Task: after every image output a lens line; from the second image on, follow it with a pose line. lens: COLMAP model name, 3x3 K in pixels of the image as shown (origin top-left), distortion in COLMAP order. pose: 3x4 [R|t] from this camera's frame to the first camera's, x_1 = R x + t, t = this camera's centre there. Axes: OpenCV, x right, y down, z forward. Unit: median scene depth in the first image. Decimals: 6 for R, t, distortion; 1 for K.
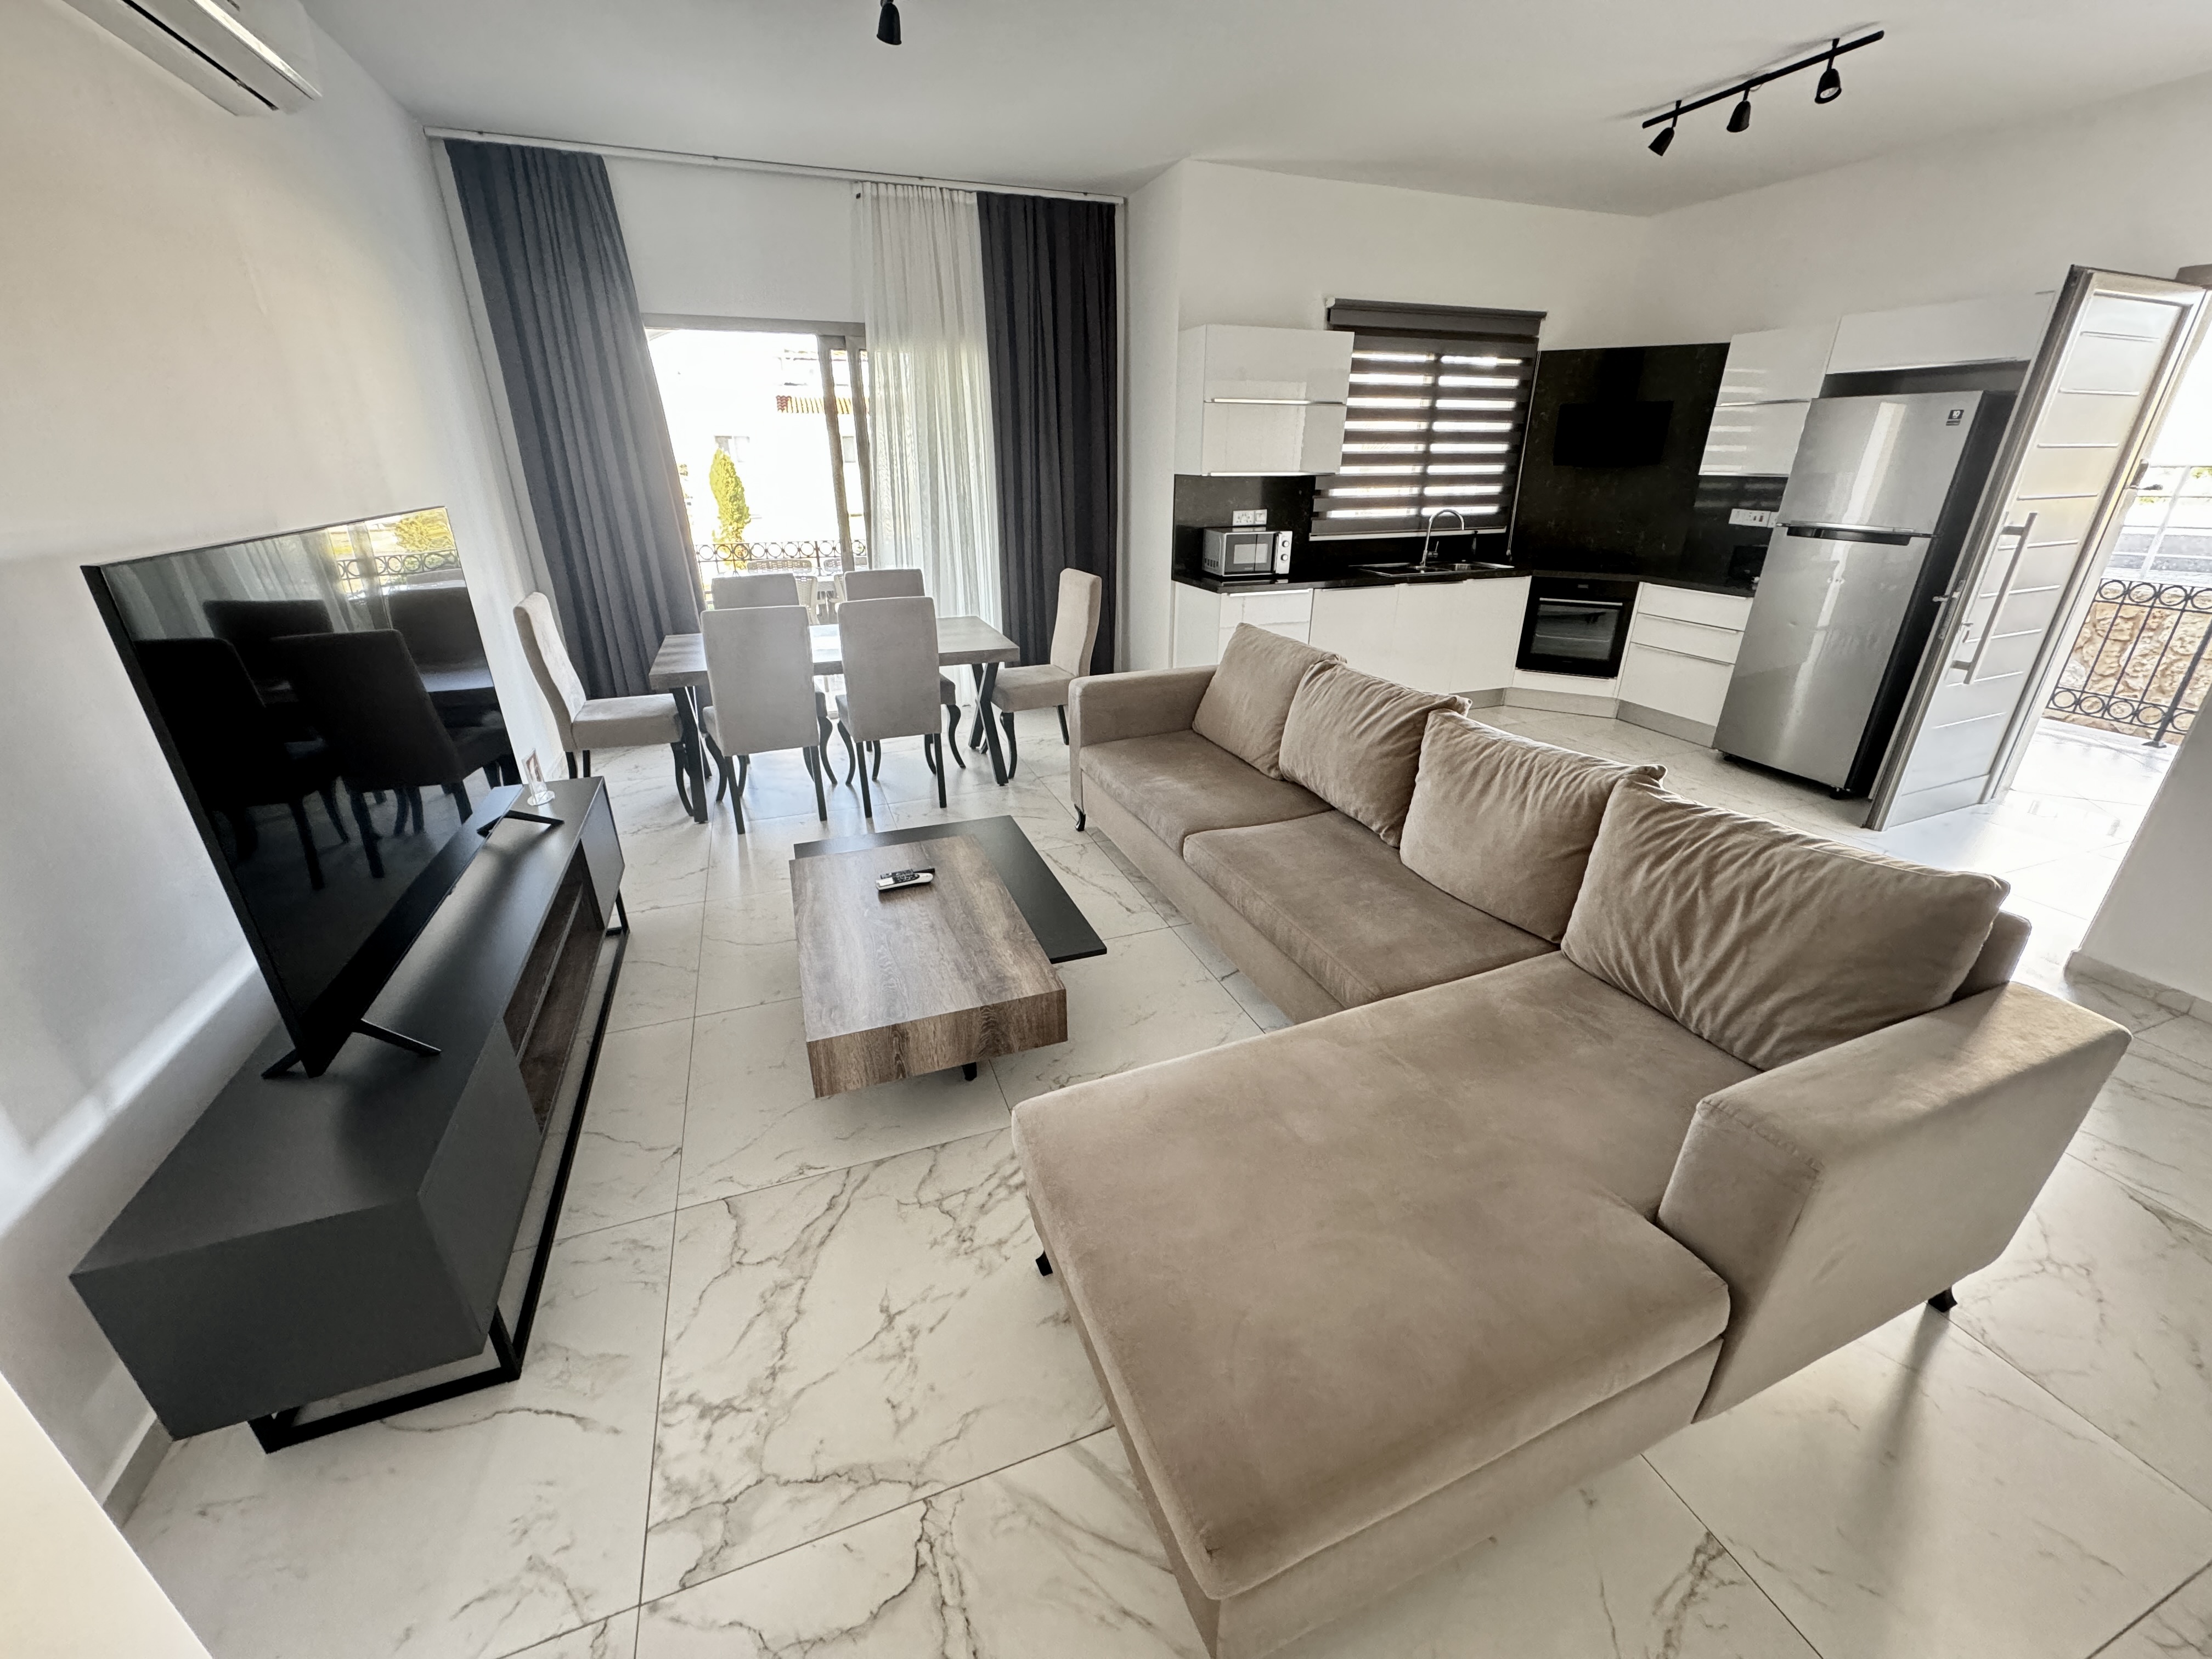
lens RADIAL K [[876.1, 0, 1109.9], [0, 876.1, 830.5], [0, 0, 1]] dist [-0.001519, 0.000368]
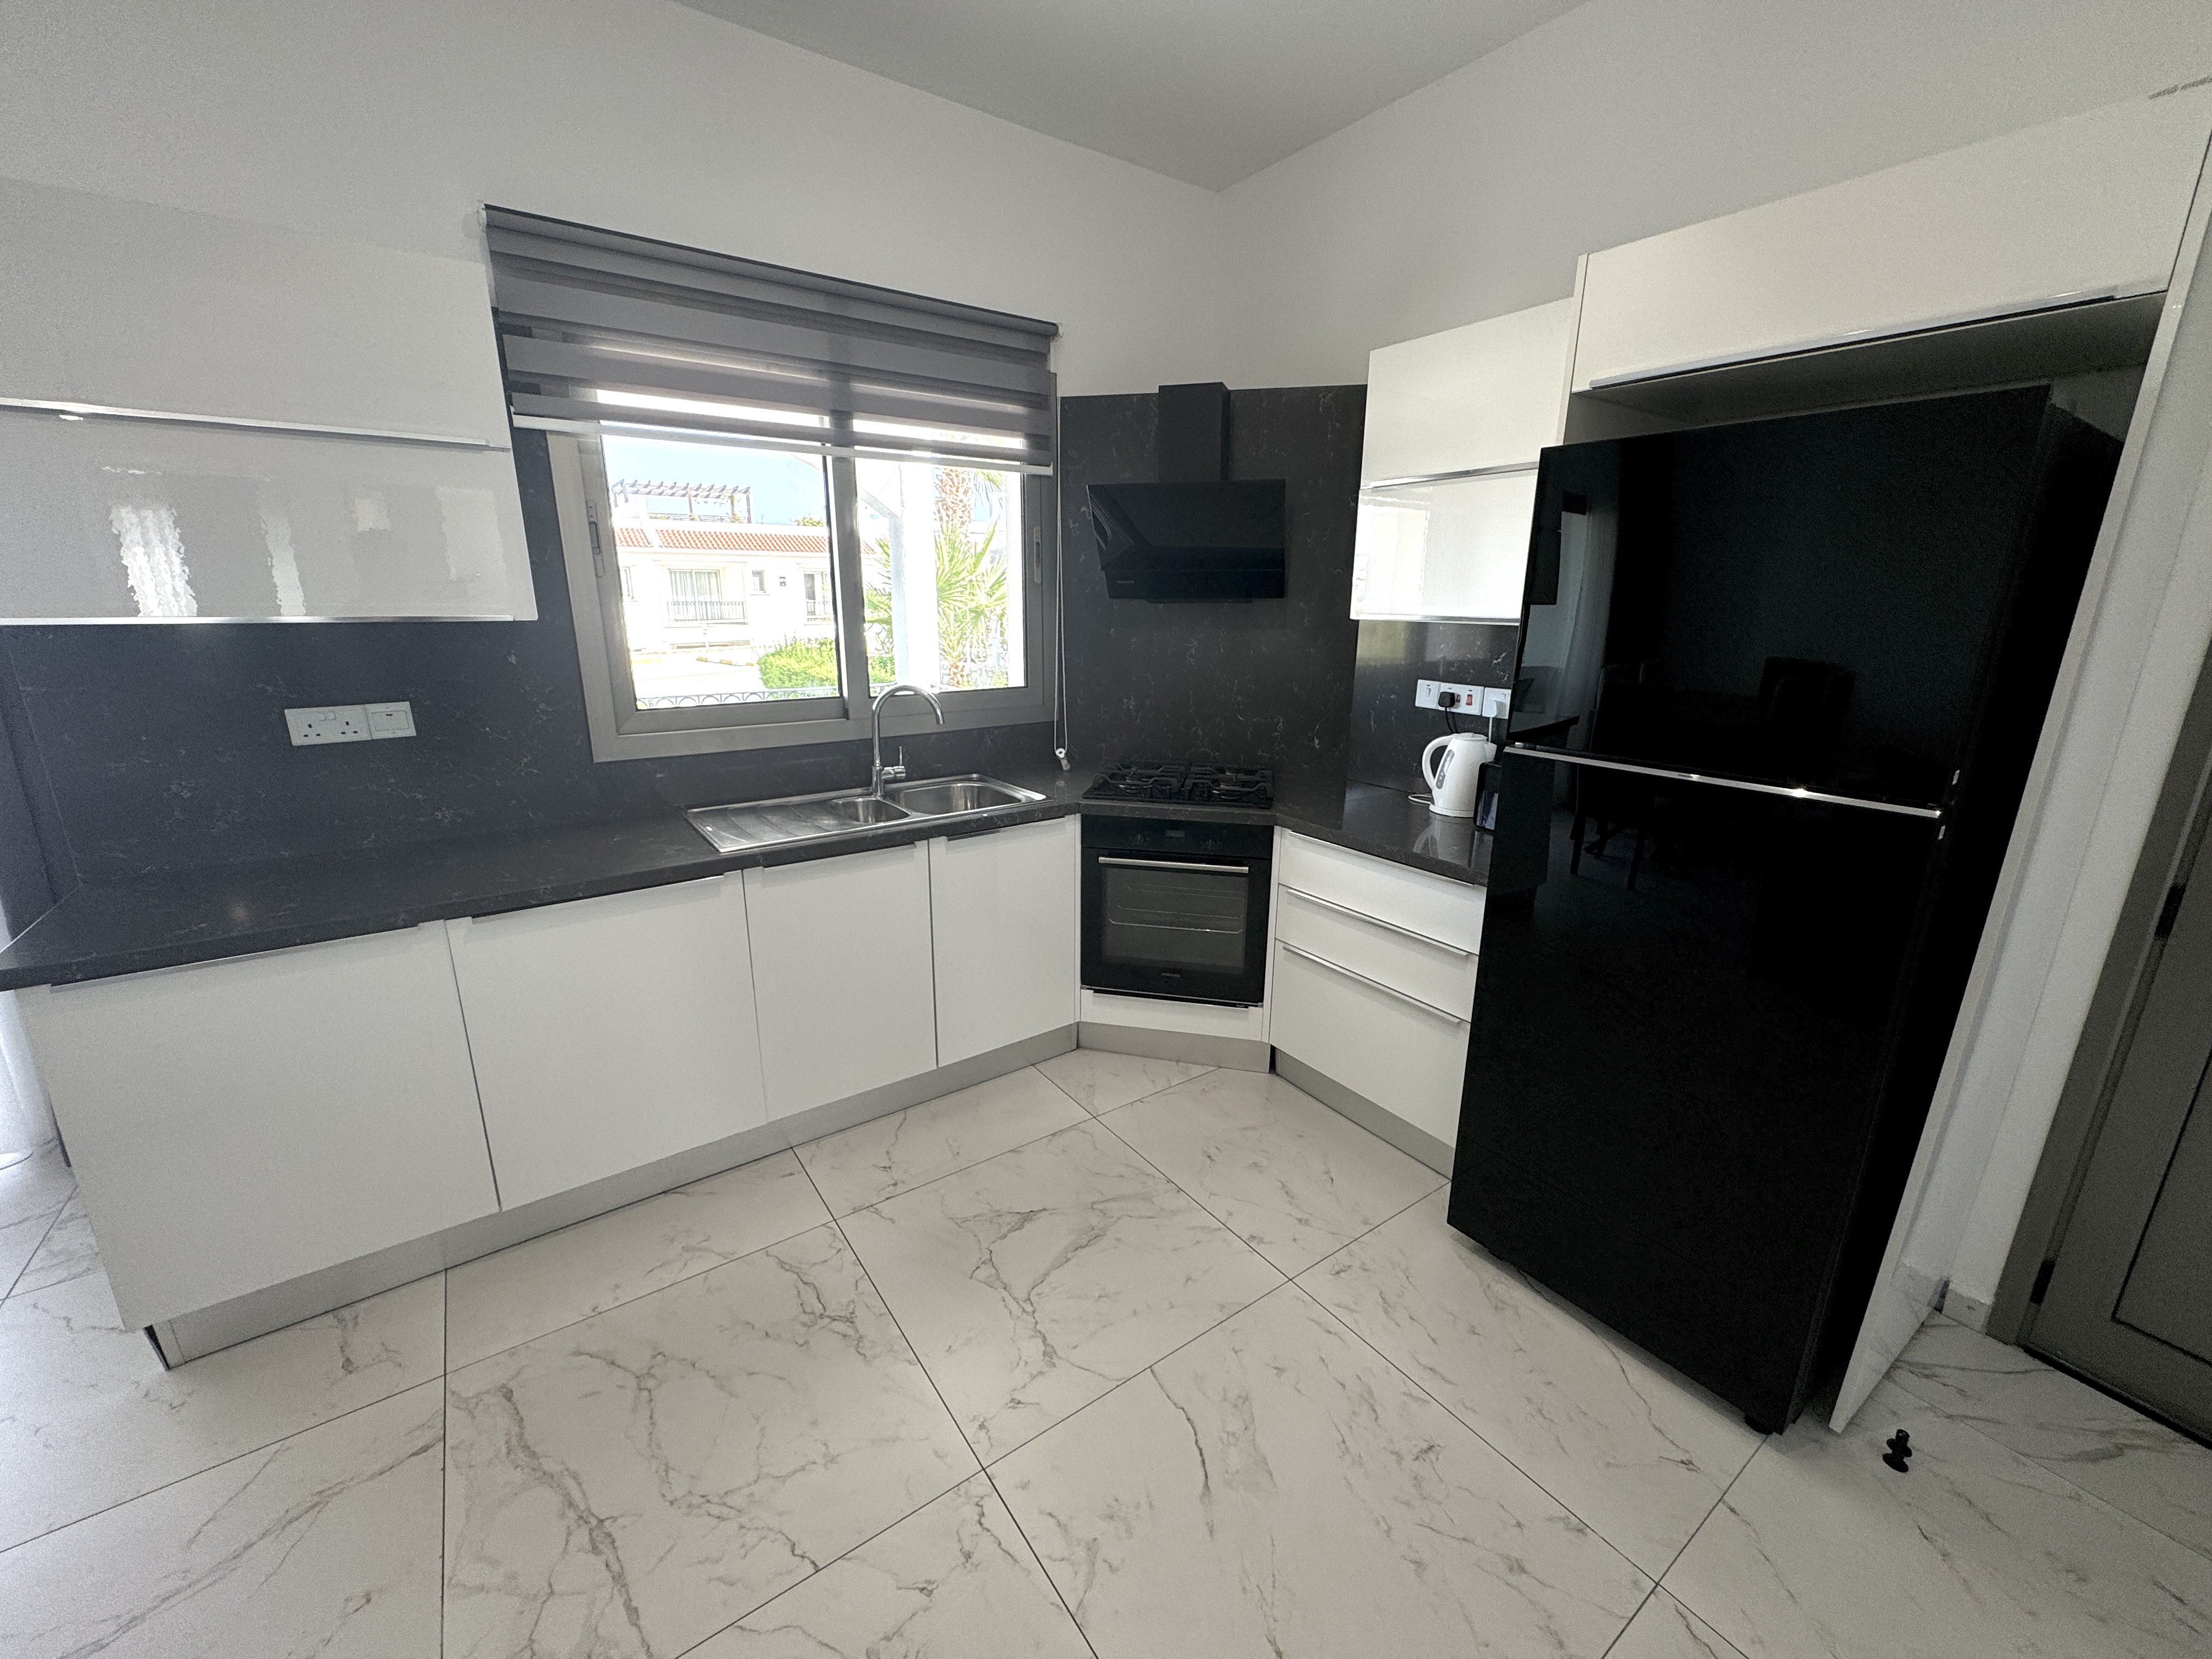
lens RADIAL K [[876.1, 0, 1109.5], [0, 876.1, 828.4], [0, 0, 1]] dist [-0.001519, 0.000368]
pose [[0.962223, -0.062337, 0.265032, 0.368629], [0.095402, 0.988916, -0.113770, -0.226249], [-0.255002, 0.134757, 0.957504, 0.526465]]
